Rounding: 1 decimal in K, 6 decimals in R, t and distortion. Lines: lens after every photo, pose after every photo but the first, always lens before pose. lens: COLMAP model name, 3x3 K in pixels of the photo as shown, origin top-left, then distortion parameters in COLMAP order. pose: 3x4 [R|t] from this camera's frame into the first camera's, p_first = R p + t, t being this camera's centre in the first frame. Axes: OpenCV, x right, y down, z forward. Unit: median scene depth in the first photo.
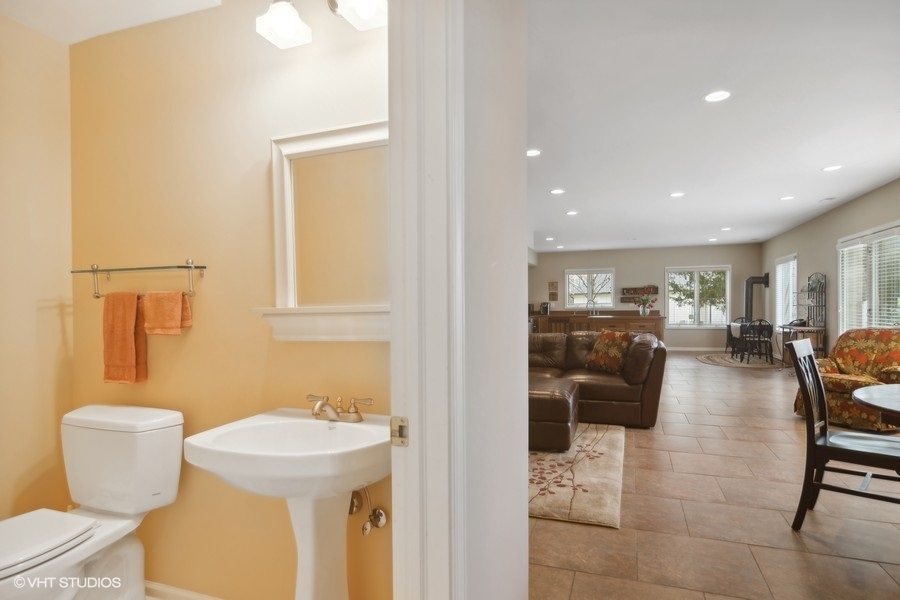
lens RADIAL K [[489.2, 0, 455.5], [0, 489.2, 319.0], [0, 0, 1]] dist [-0.002586, 0.002380]
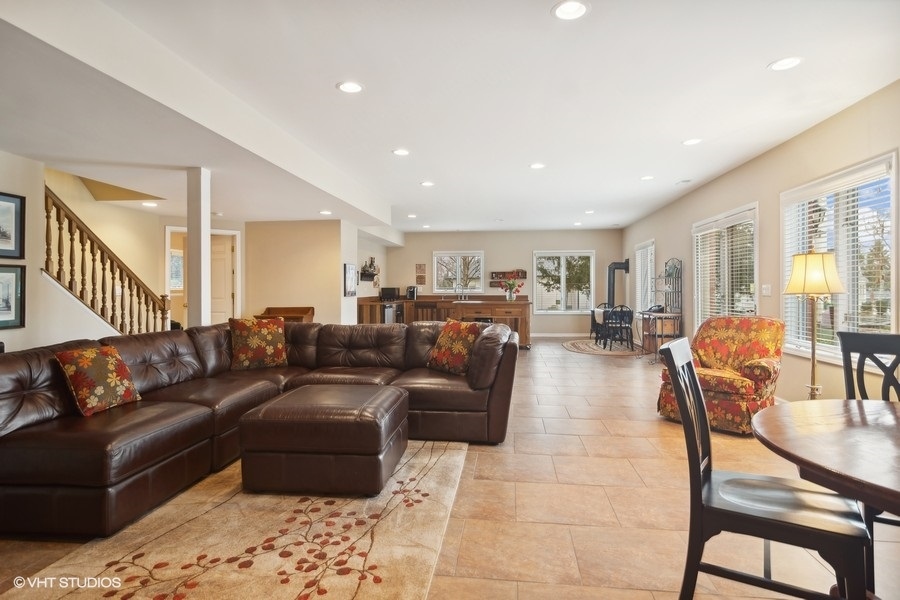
lens RADIAL K [[489.2, 0, 449.2], [0, 489.2, 296.0], [0, 0, 1]] dist [-0.002586, 0.002380]
pose [[0.975908, 0.004468, 0.218135, 0.123921], [-0.001279, 0.999890, -0.014756, -0.004802], [-0.218177, 0.014122, 0.975807, 0.203637]]
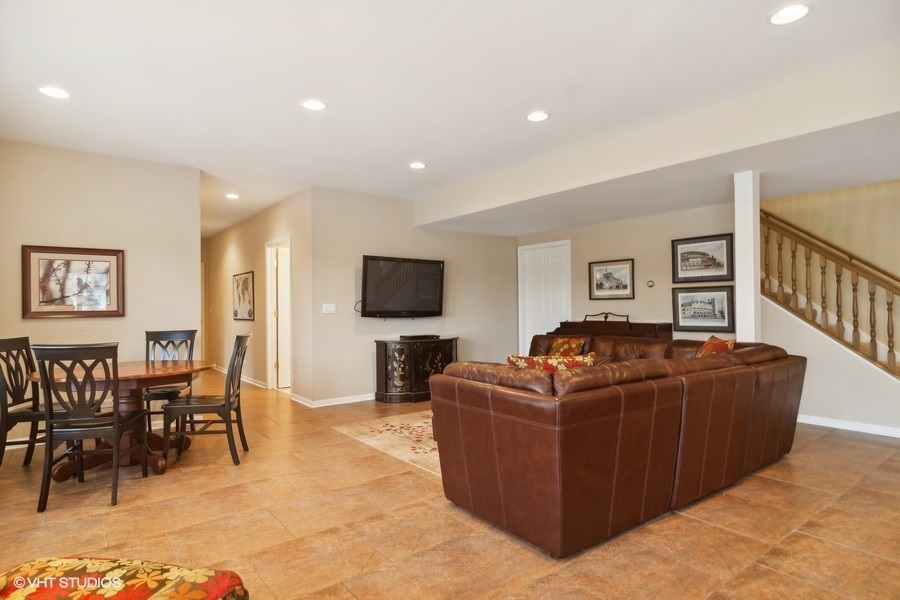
lens RADIAL K [[489.2, 0, 448.0], [0, 489.2, 299.8], [0, 0, 1]] dist [-0.002586, 0.002380]
pose [[-0.536850, 0.002636, -0.843673, 0.801146], [-0.009028, 0.999920, 0.008869, -0.037220], [0.843629, 0.012378, -0.536783, 1.140666]]
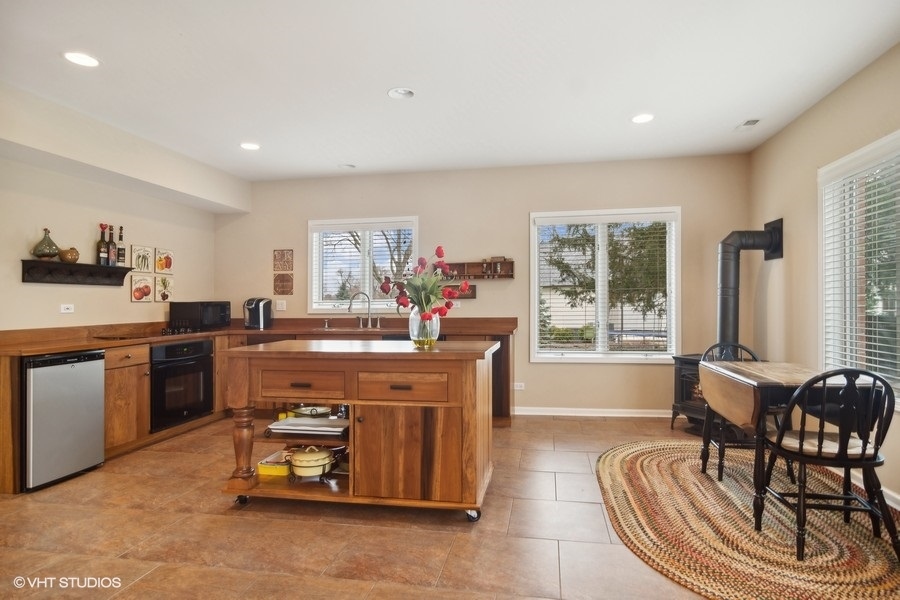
lens RADIAL K [[489.2, 0, 443.9], [0, 489.2, 301.7], [0, 0, 1]] dist [-0.002586, 0.002380]
pose [[0.990698, 0.000722, 0.136077, 0.693845], [0.003691, 0.999475, -0.032179, -0.041380], [-0.136028, 0.032382, 0.990176, 1.387232]]
